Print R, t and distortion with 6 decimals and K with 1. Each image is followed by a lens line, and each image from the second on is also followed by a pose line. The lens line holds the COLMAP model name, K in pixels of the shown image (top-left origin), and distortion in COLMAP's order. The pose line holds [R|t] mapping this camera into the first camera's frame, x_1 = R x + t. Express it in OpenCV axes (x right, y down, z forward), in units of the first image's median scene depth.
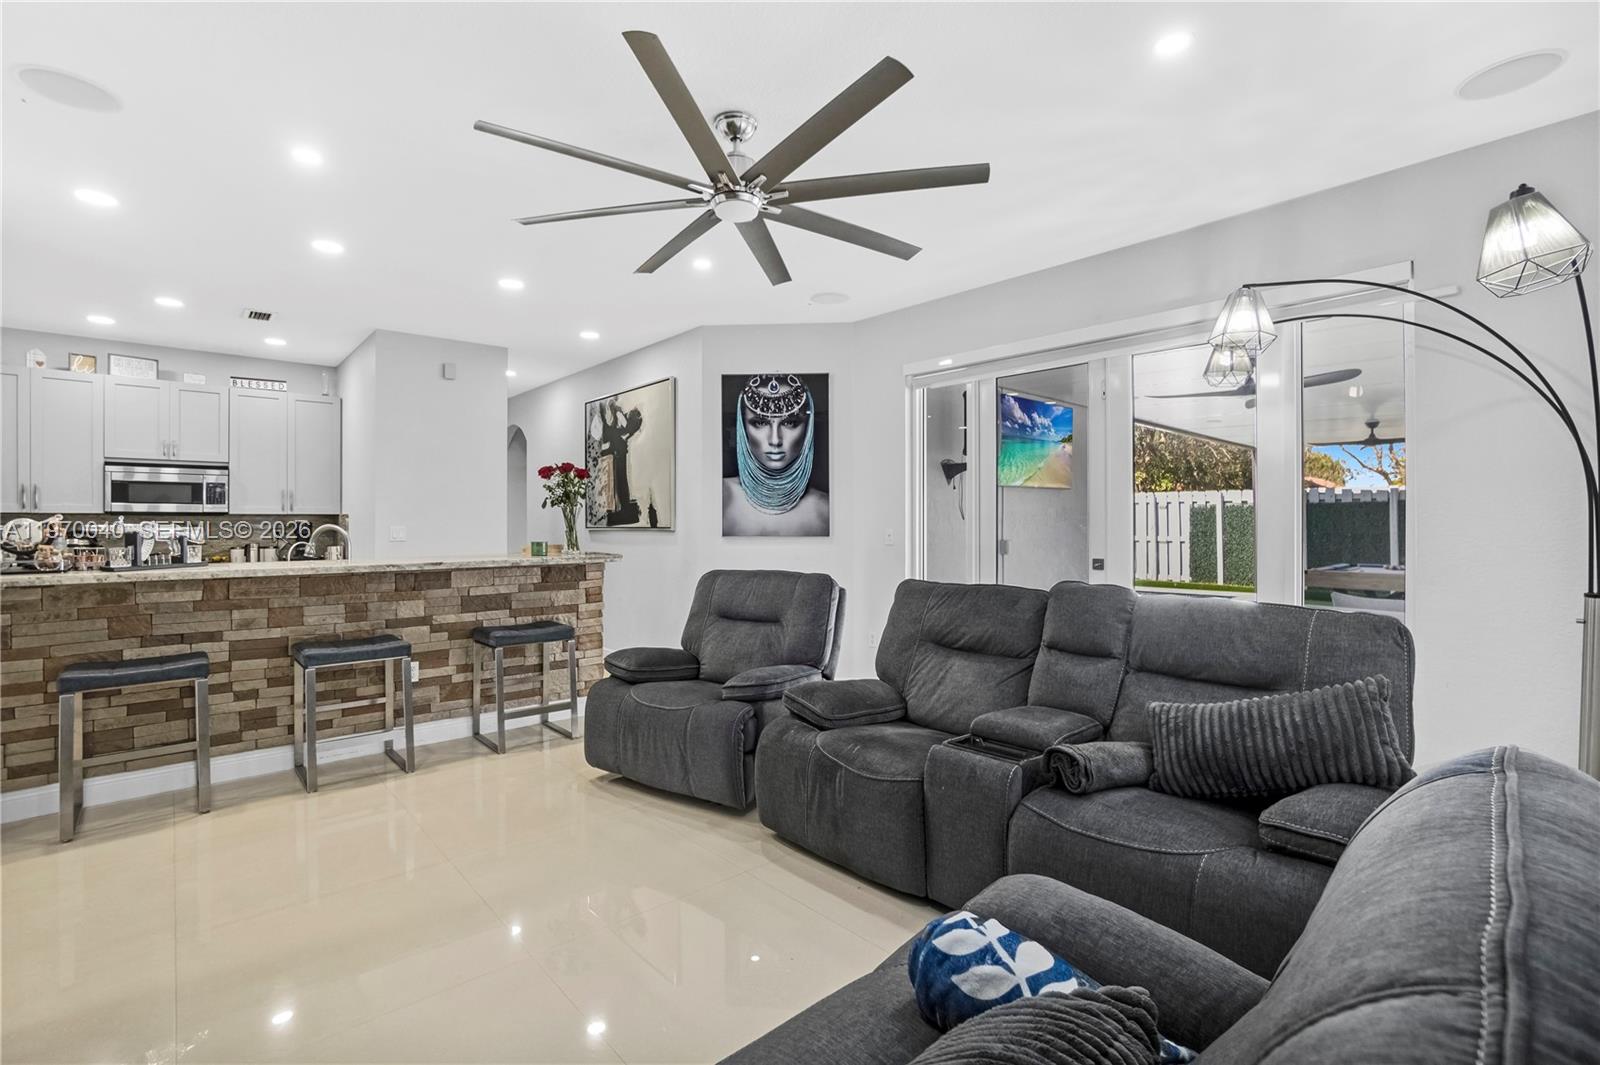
lens RADIAL K [[714.1, 0, 734.6], [0, 714.1, 535.2], [0, 0, 1]] dist [-0.001396, 0.009362]
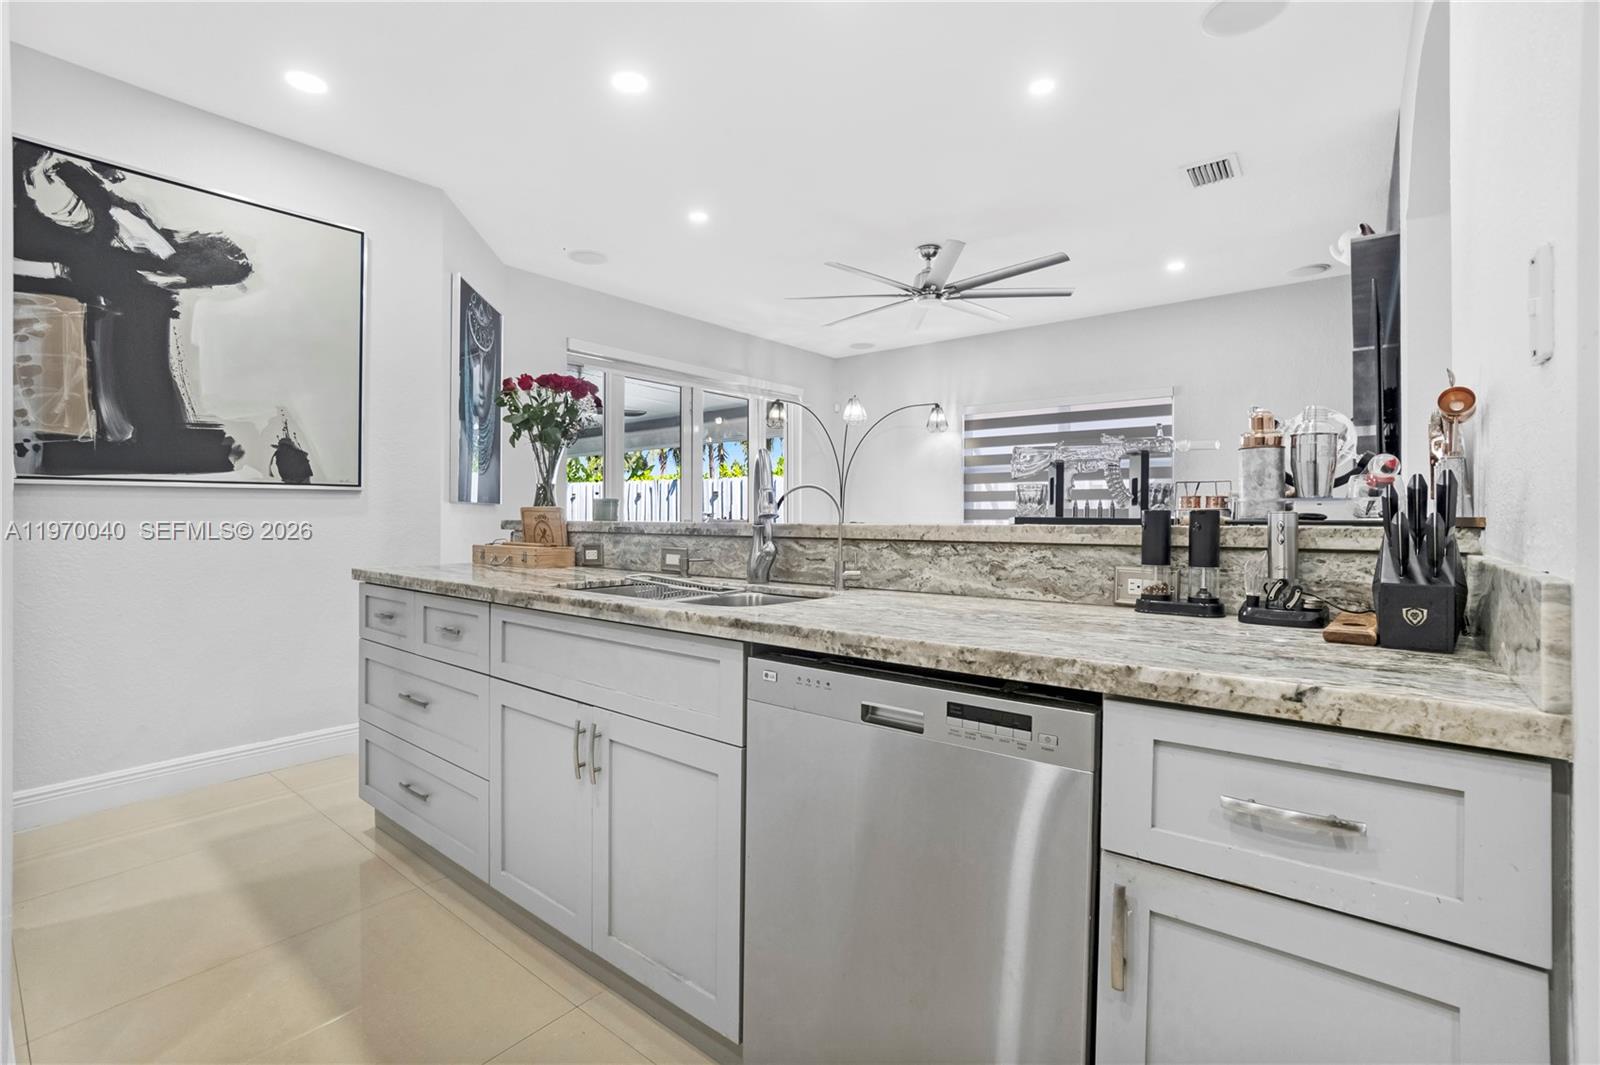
lens RADIAL K [[749.6, 0, 788.8], [0, 749.6, 517.2], [0, 0, 1]] dist [-0.057660, 0.027178]
pose [[-0.219977, -0.002033, 0.975503, -0.847061], [0.019767, 0.999783, 0.006541, 0.019511], [-0.975305, 0.020722, -0.219889, 0.892797]]
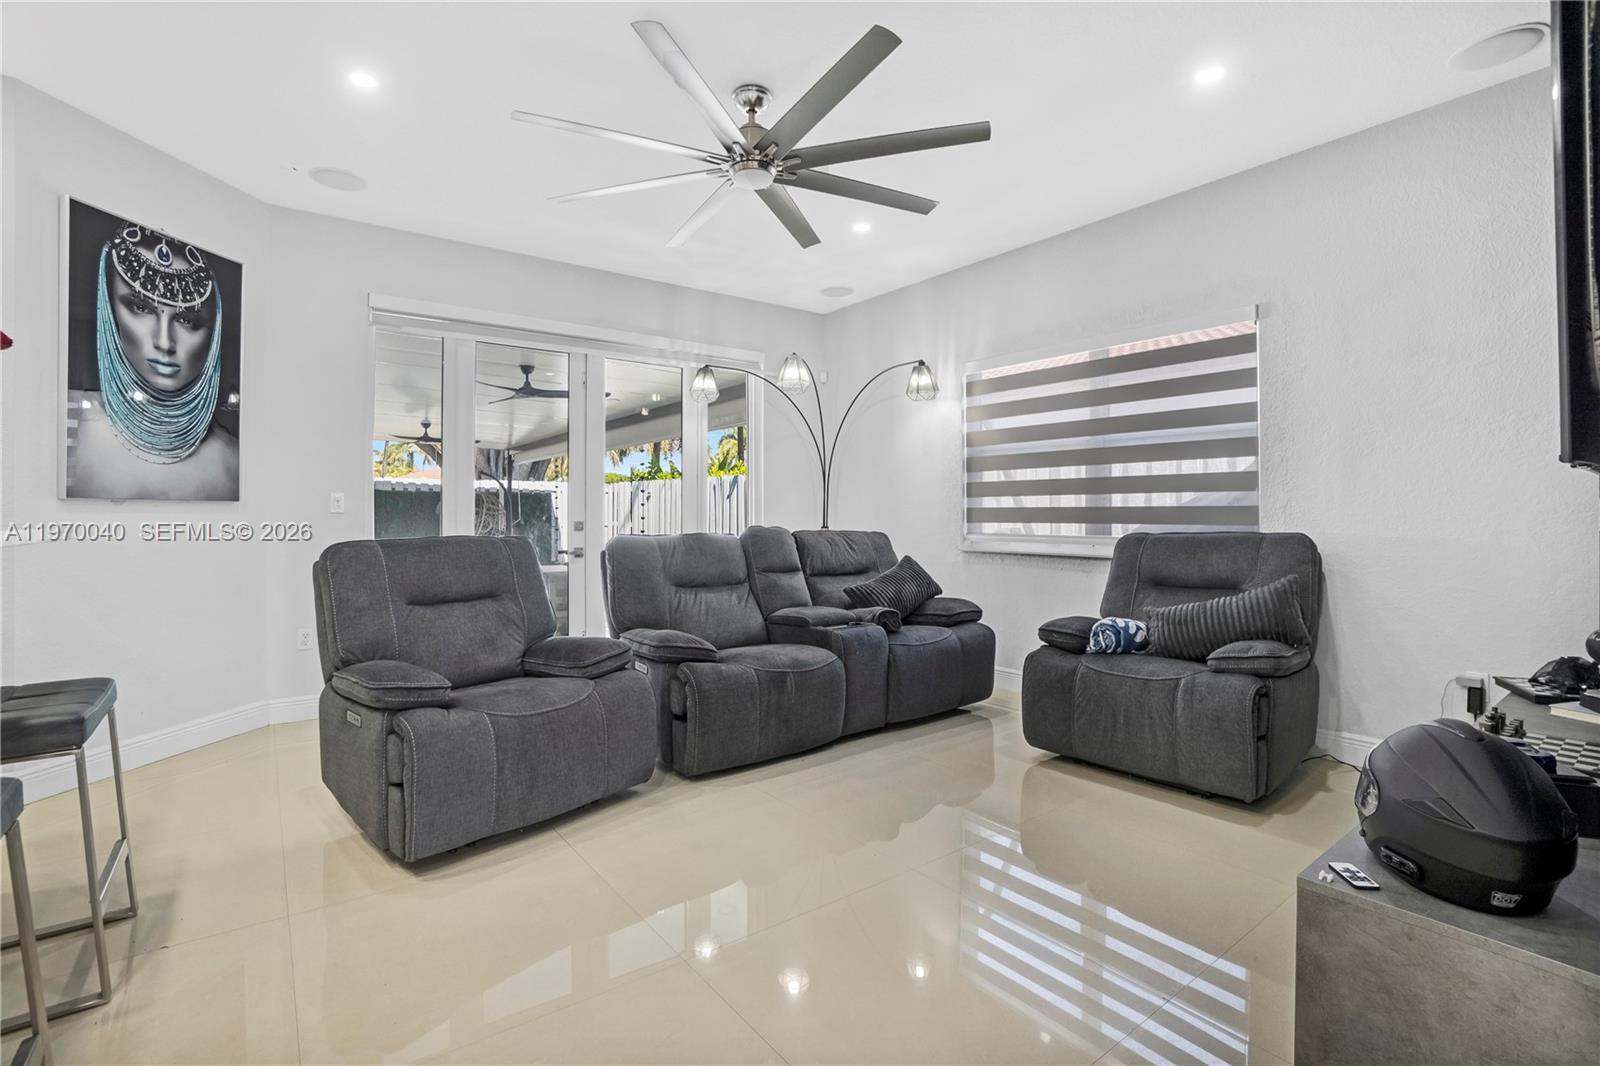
lens RADIAL K [[749.6, 0, 788.8], [0, 749.6, 517.7], [0, 0, 1]] dist [-0.057660, 0.027178]
pose [[0.031706, -0.003367, 0.999492, -0.547897], [0.022247, 0.999749, 0.002662, 0.026706], [-0.999250, 0.022151, 0.031773, 0.451408]]
